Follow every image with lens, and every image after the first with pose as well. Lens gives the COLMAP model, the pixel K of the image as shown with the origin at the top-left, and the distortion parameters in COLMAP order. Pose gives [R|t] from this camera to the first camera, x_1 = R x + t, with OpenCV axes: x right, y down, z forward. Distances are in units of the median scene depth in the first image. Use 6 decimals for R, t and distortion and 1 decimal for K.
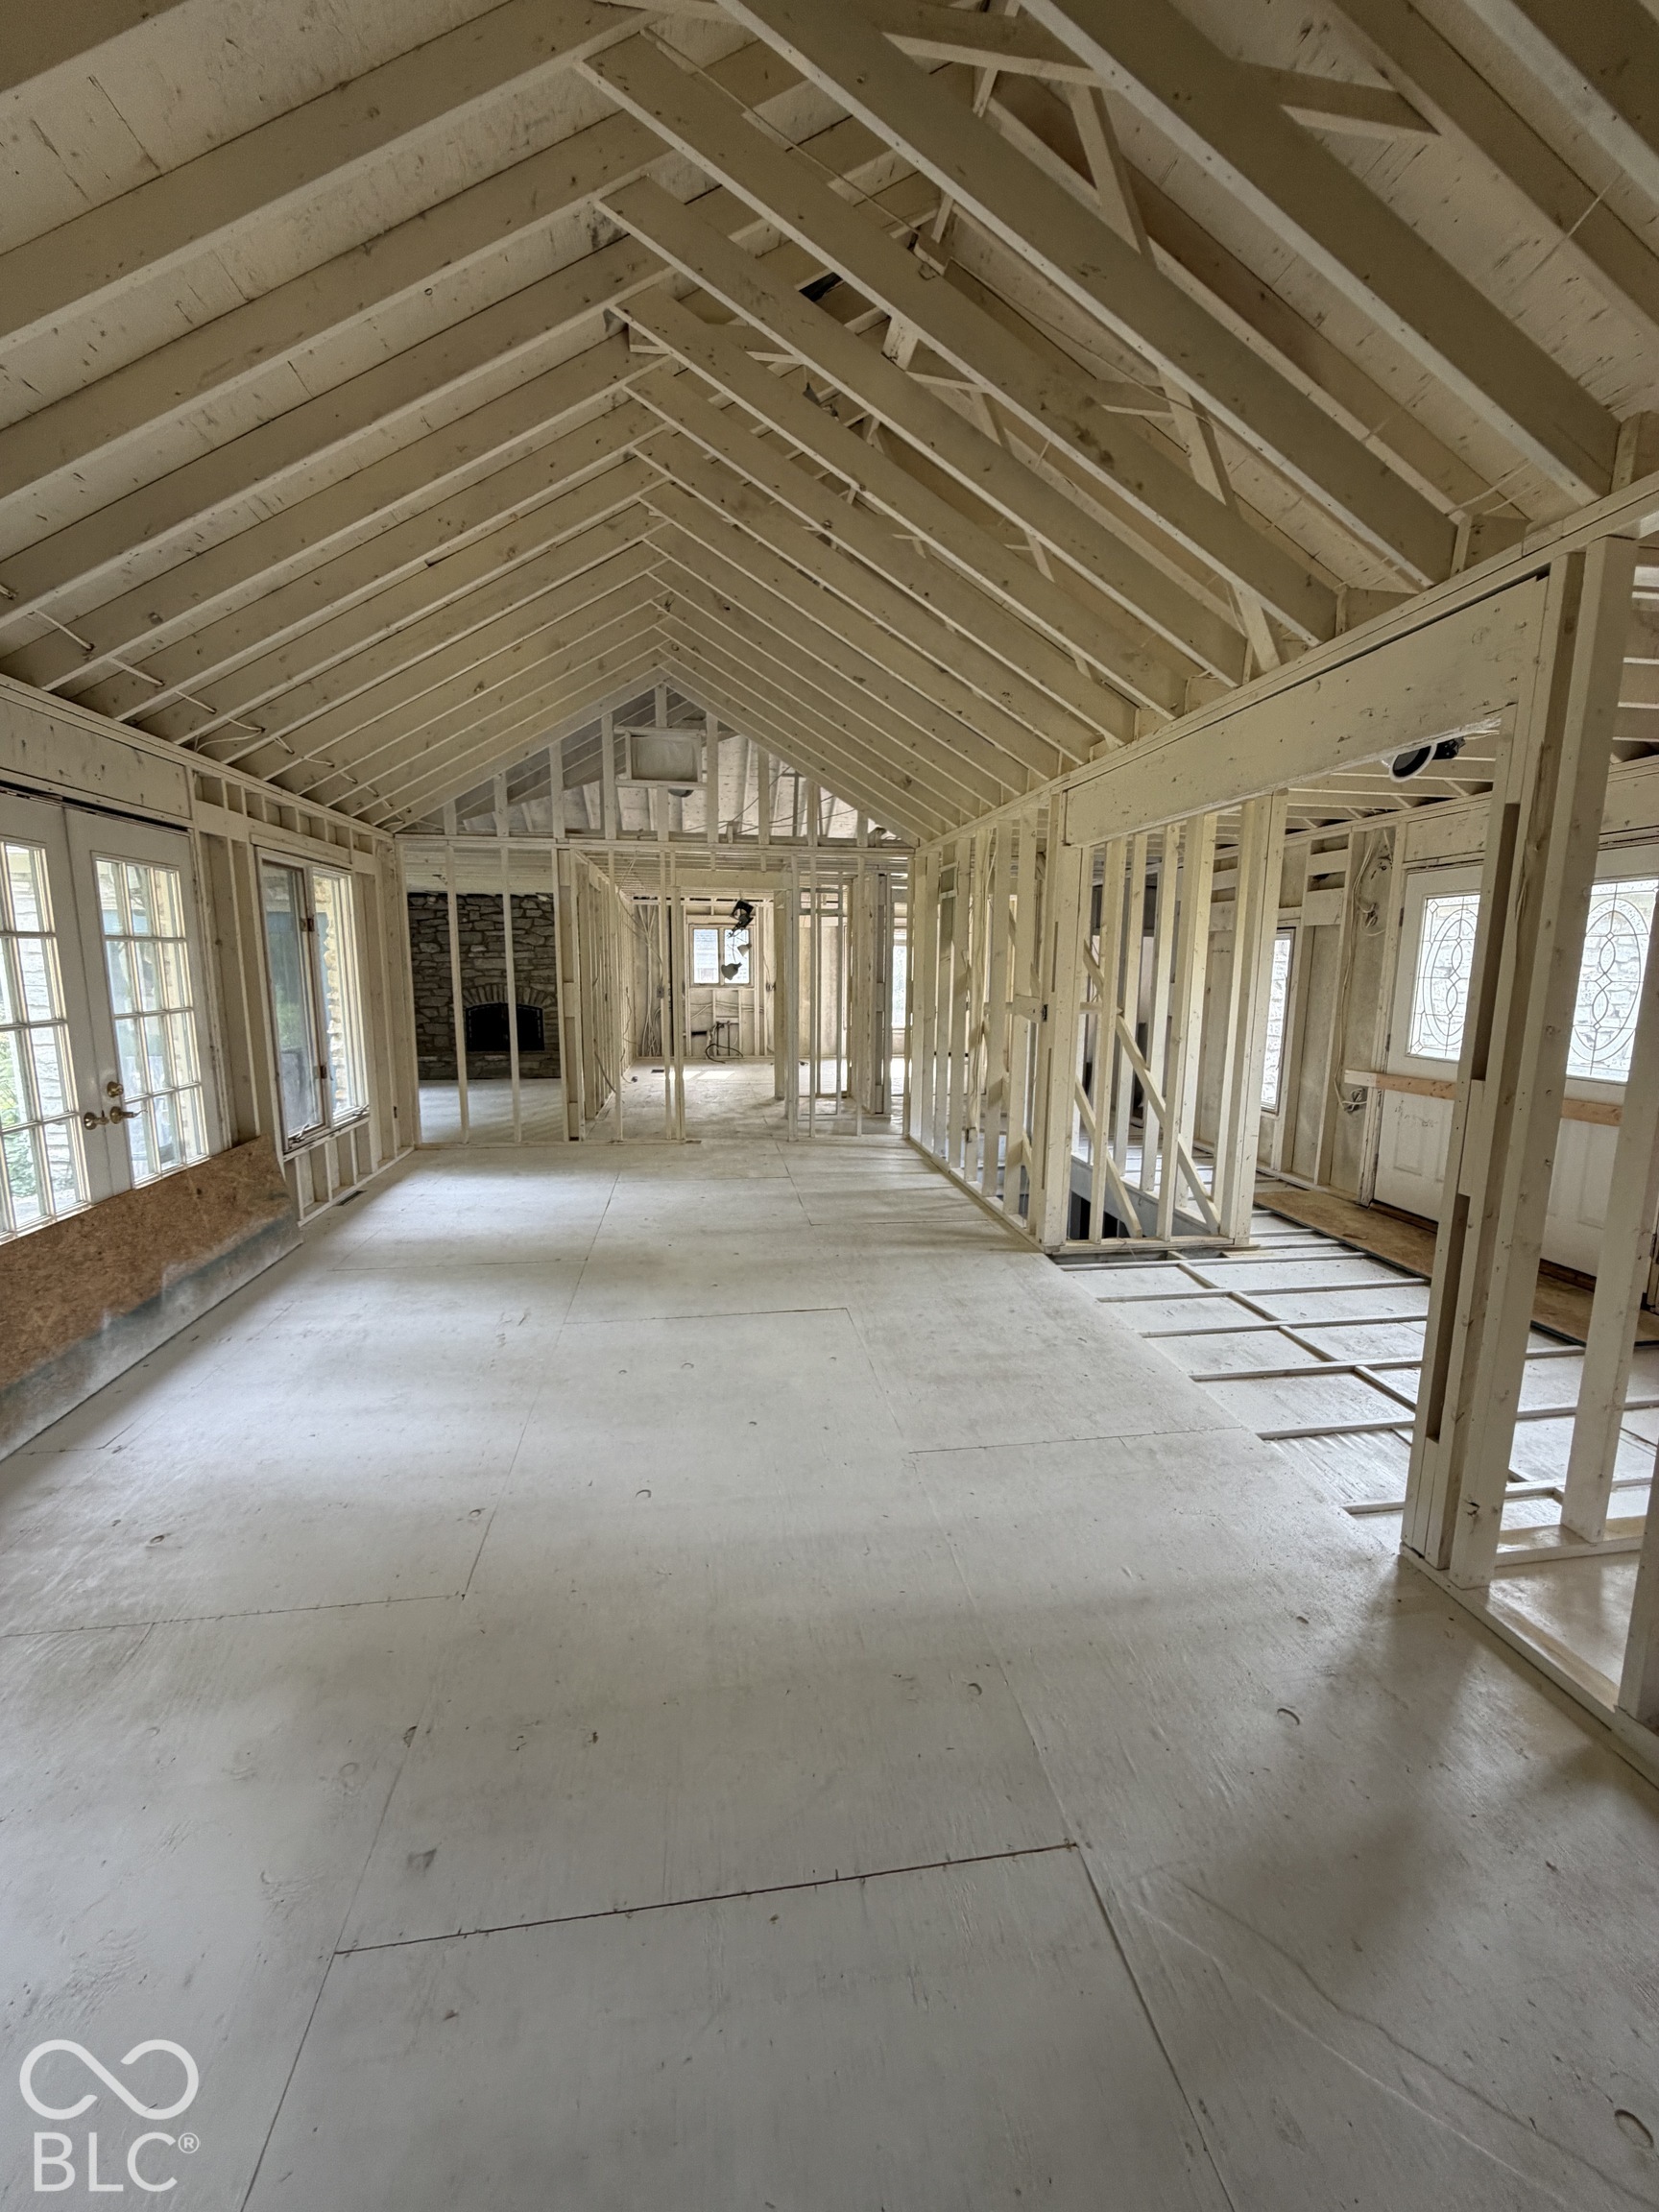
lens RADIAL K [[882.1, 0, 831.9], [0, 882.1, 1102.1], [0, 0, 1]] dist [-0.003364, 0.000715]
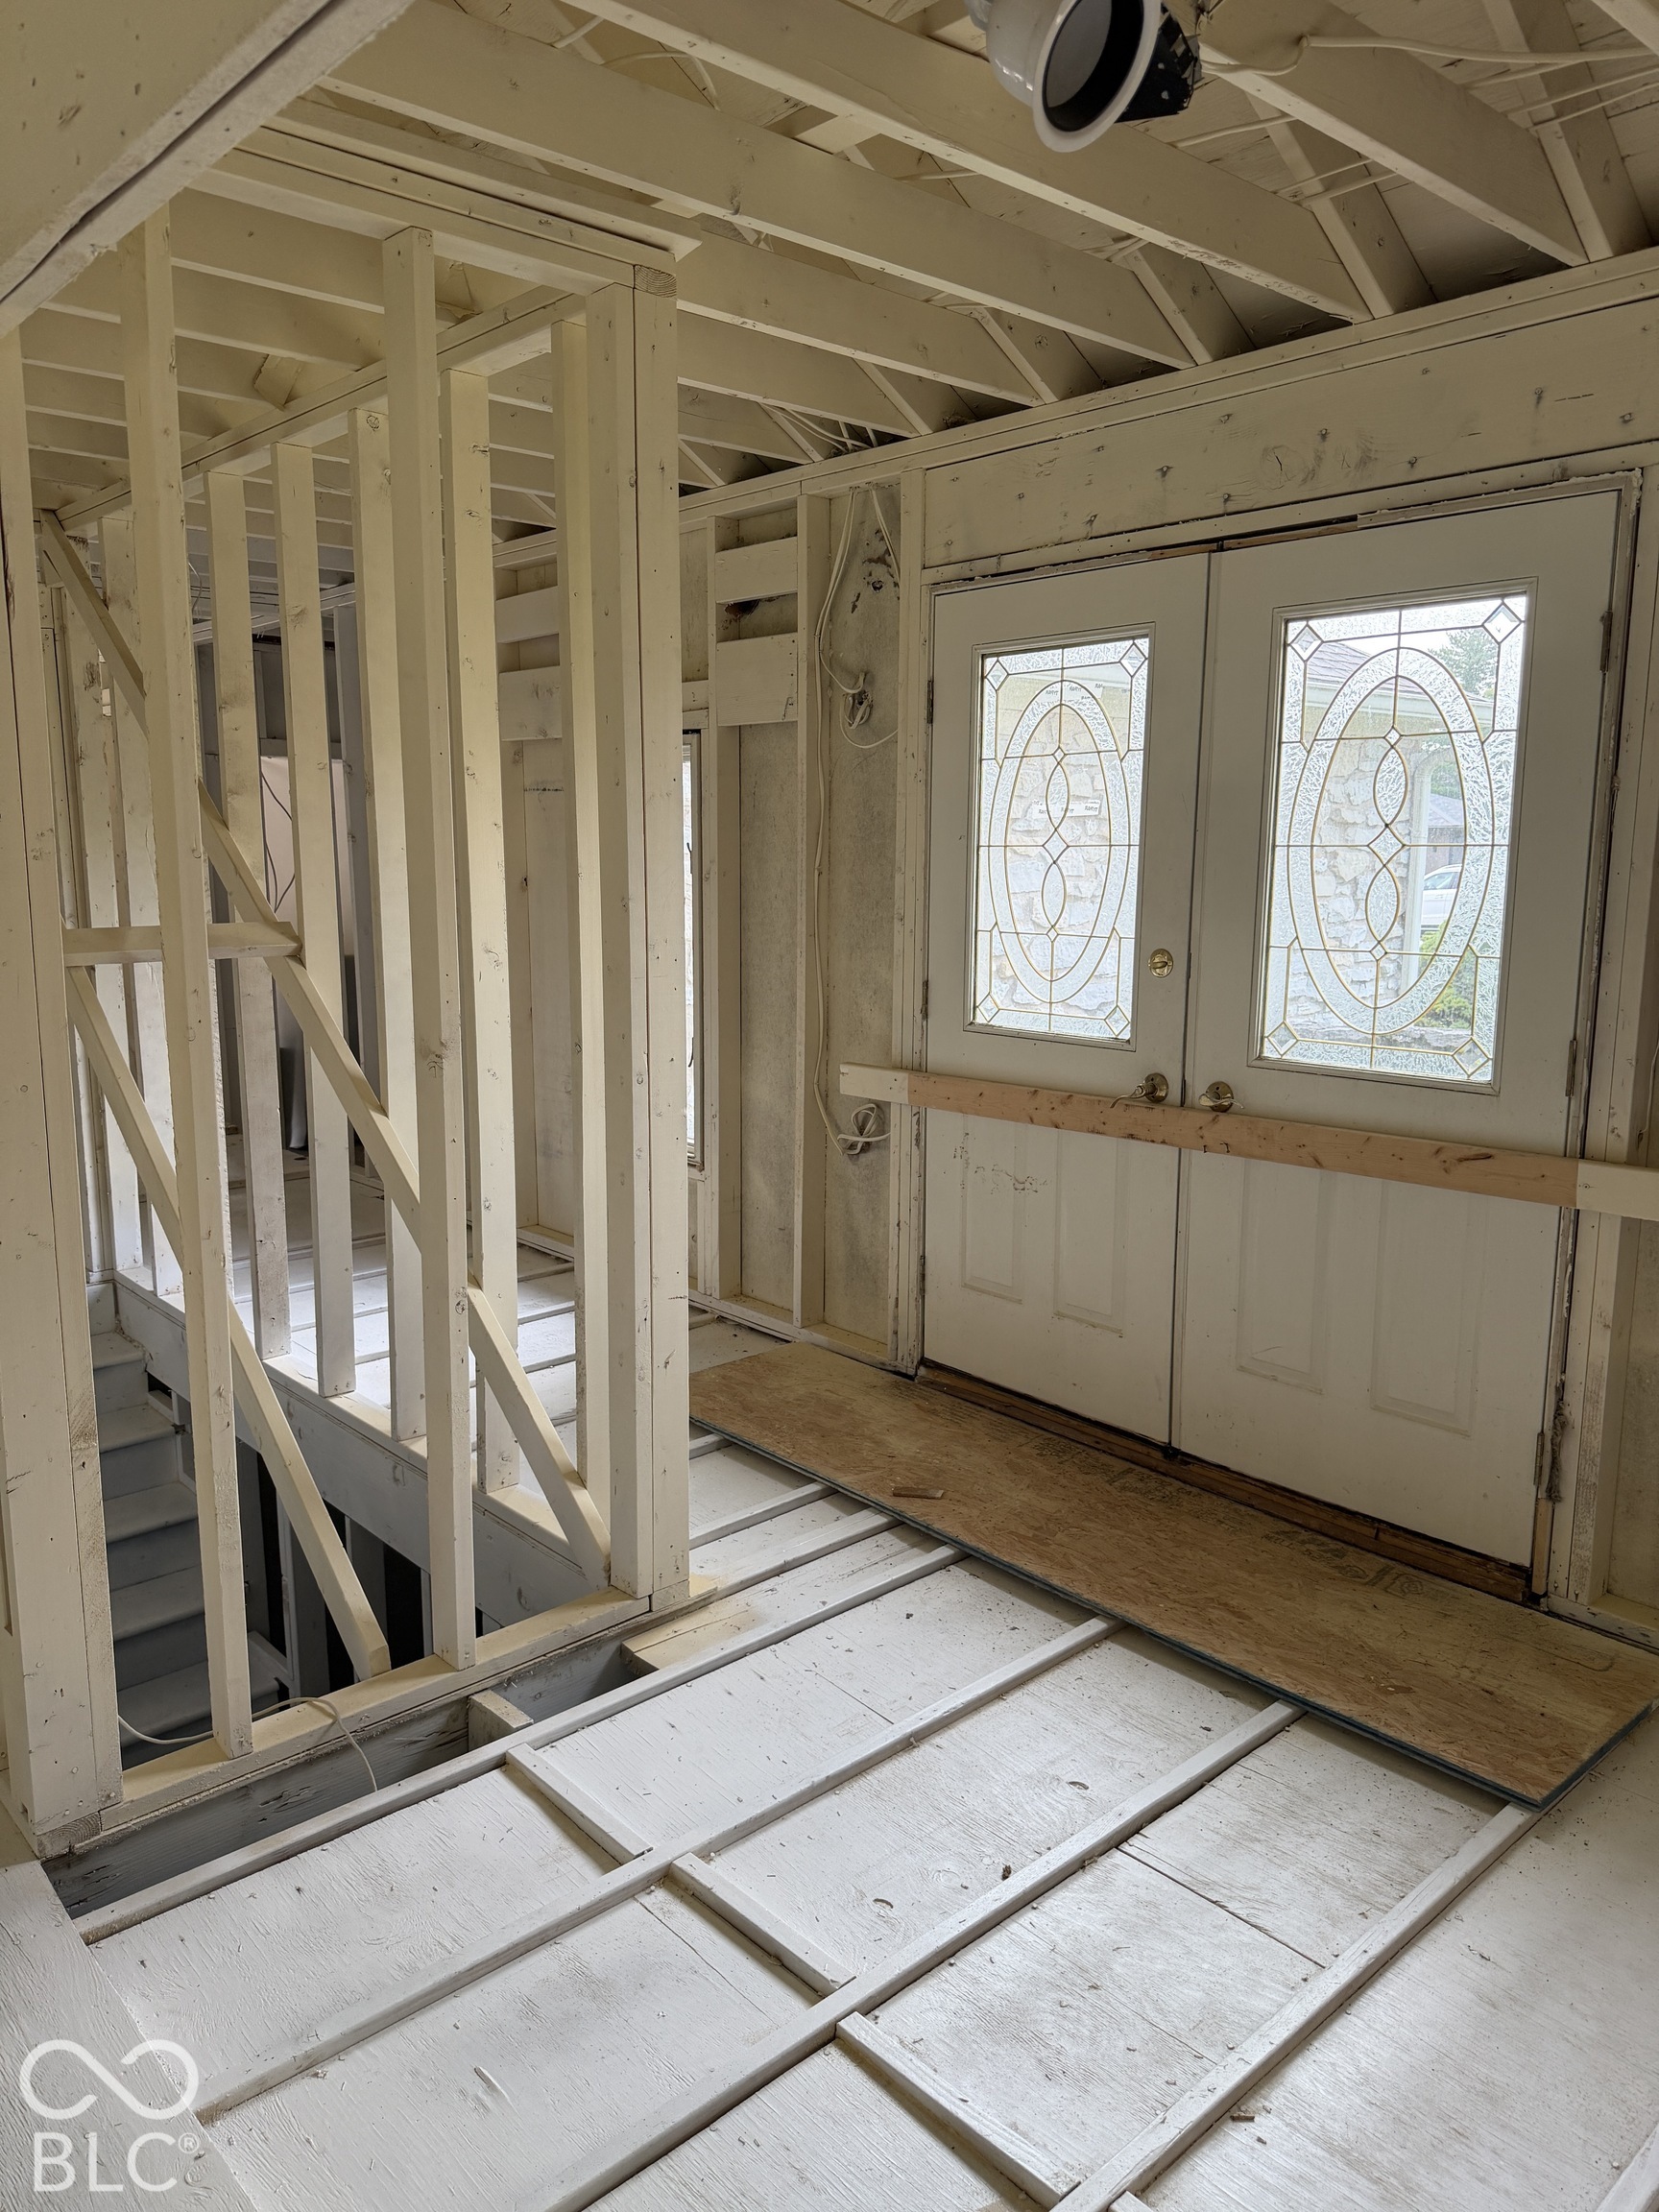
lens RADIAL K [[1567.3, 0, 827.1], [0, 1567.3, 1103.4], [0, 0, 1]] dist [0.065063, -0.087280]
pose [[0.835373, -0.100095, 0.540494, 0.170004], [0.091596, 0.994881, 0.042677, -0.052341], [-0.541999, 0.013856, 0.840265, 0.376468]]
